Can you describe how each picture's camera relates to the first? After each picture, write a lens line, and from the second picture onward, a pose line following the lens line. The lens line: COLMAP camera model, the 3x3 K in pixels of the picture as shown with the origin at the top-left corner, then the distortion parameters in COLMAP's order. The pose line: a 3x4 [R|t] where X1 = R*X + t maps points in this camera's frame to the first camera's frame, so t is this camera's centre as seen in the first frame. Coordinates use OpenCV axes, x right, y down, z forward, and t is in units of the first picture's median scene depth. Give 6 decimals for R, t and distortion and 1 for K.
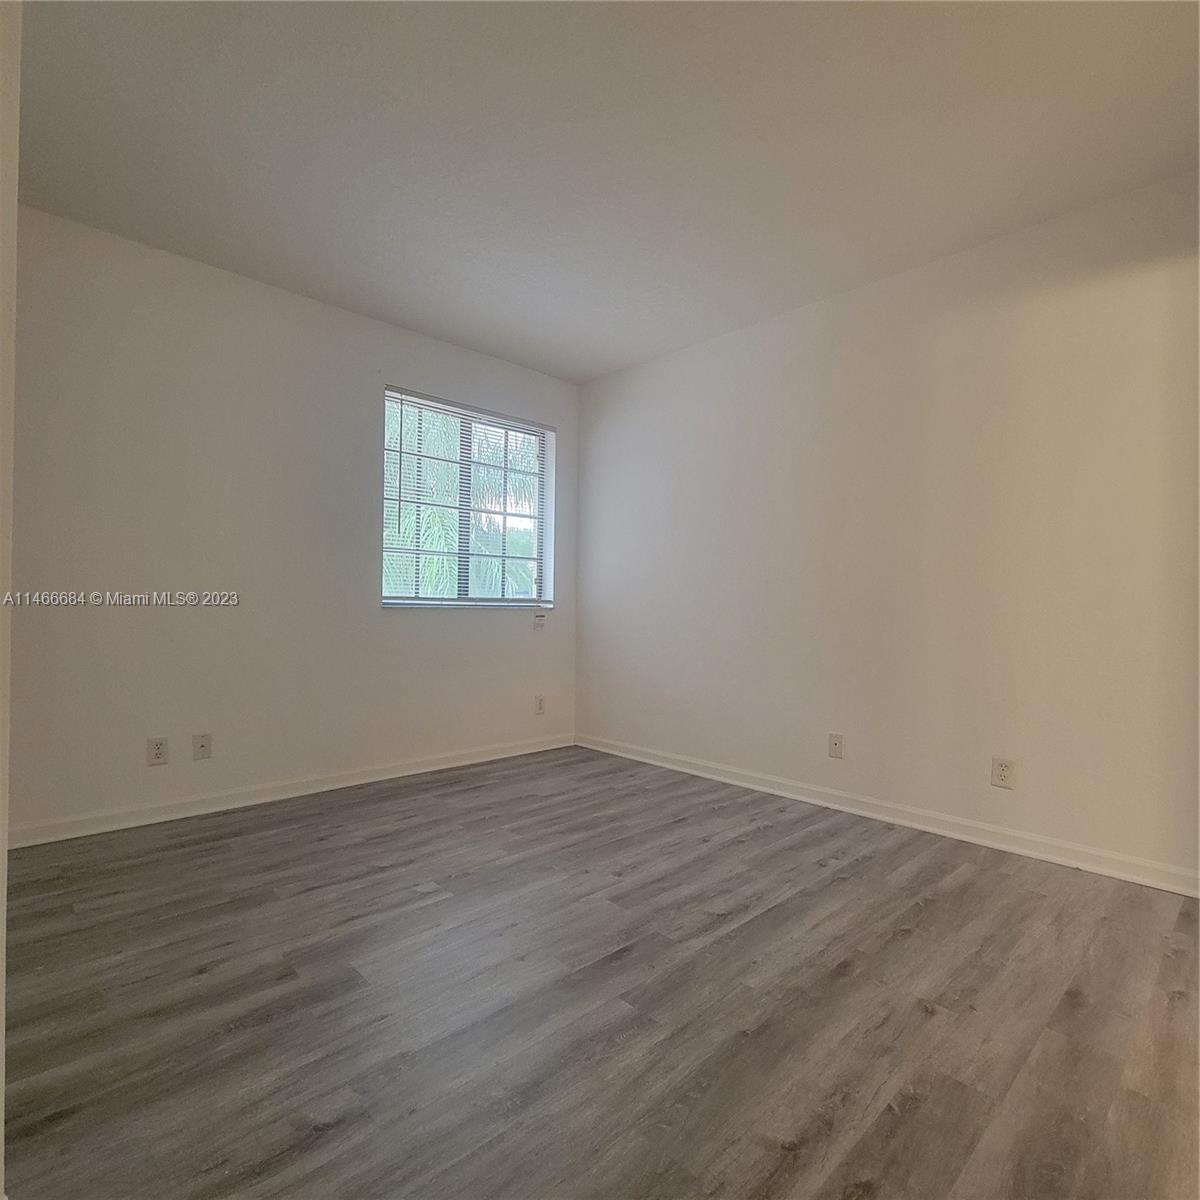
lens RADIAL K [[659.2, 0, 586.4], [0, 659.2, 602.4], [0, 0, 1]] dist [0.000687, -0.001860]
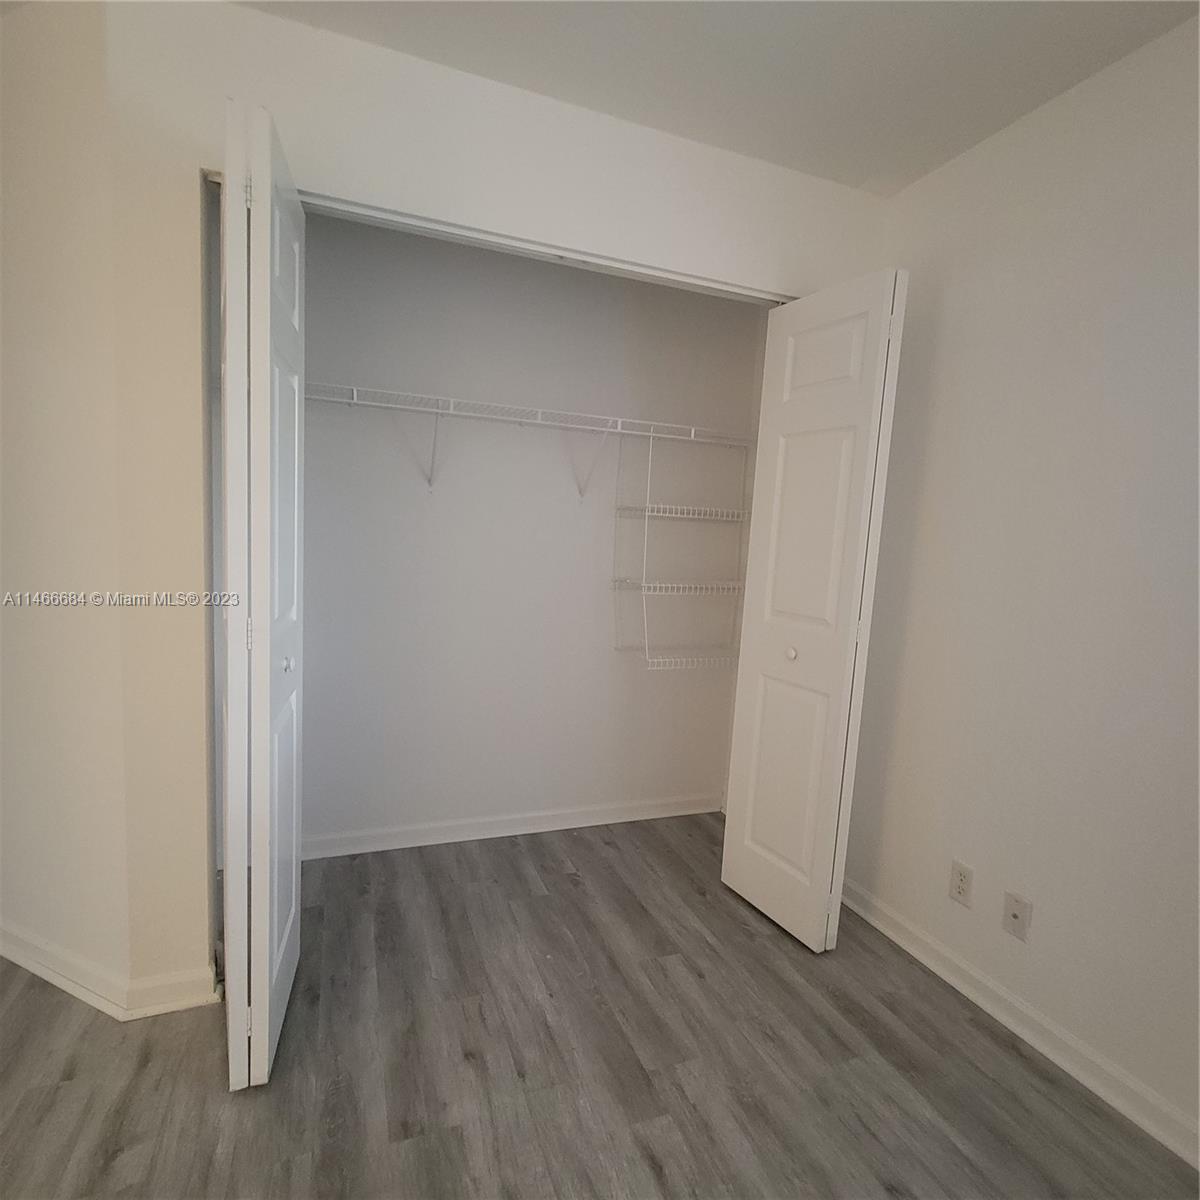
lens RADIAL K [[659.2, 0, 586.4], [0, 659.2, 602.4], [0, 0, 1]] dist [0.000687, -0.001860]
pose [[-0.375864, 0.068174, -0.924164, 0.132562], [-0.055176, 0.993874, 0.095757, -0.135491], [0.925031, 0.086984, -0.369800, 1.110328]]
